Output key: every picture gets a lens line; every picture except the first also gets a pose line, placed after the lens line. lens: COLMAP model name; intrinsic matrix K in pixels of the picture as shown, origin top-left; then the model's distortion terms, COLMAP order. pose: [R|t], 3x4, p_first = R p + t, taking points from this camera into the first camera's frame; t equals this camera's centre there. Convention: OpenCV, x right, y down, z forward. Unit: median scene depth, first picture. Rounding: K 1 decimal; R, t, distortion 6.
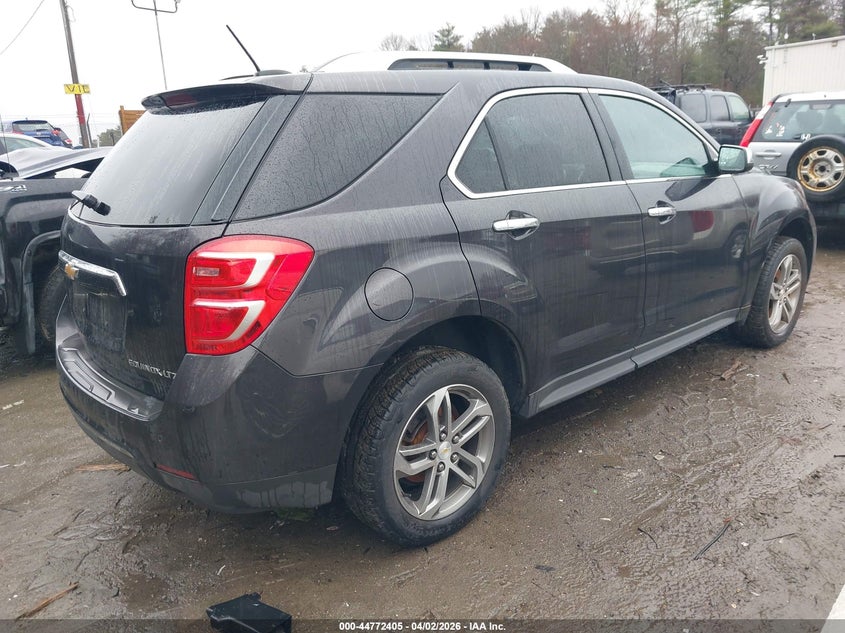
lens RADIAL K [[785.9, 0, 422.5], [0, 785.9, 316.5], [0, 0, 1]] dist [0.068857, -0.005153]
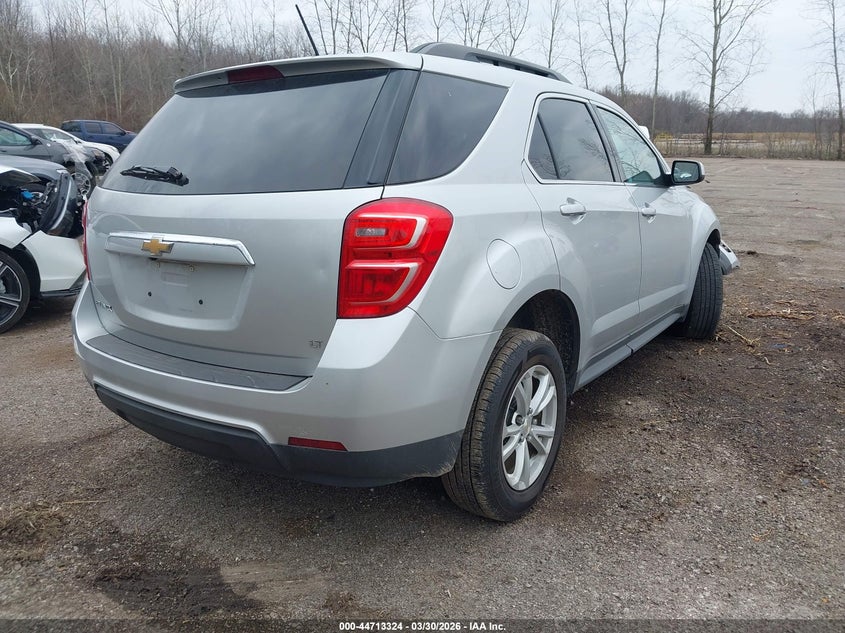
lens RADIAL K [[785.9, 0, 422.5], [0, 785.9, 316.5], [0, 0, 1]] dist [0.068857, -0.005153]
pose [[0.960388, -0.015342, 0.278245, -0.409204], [0.034574, 0.997329, -0.064343, 0.097873], [-0.276514, 0.071414, 0.958353, 0.028689]]
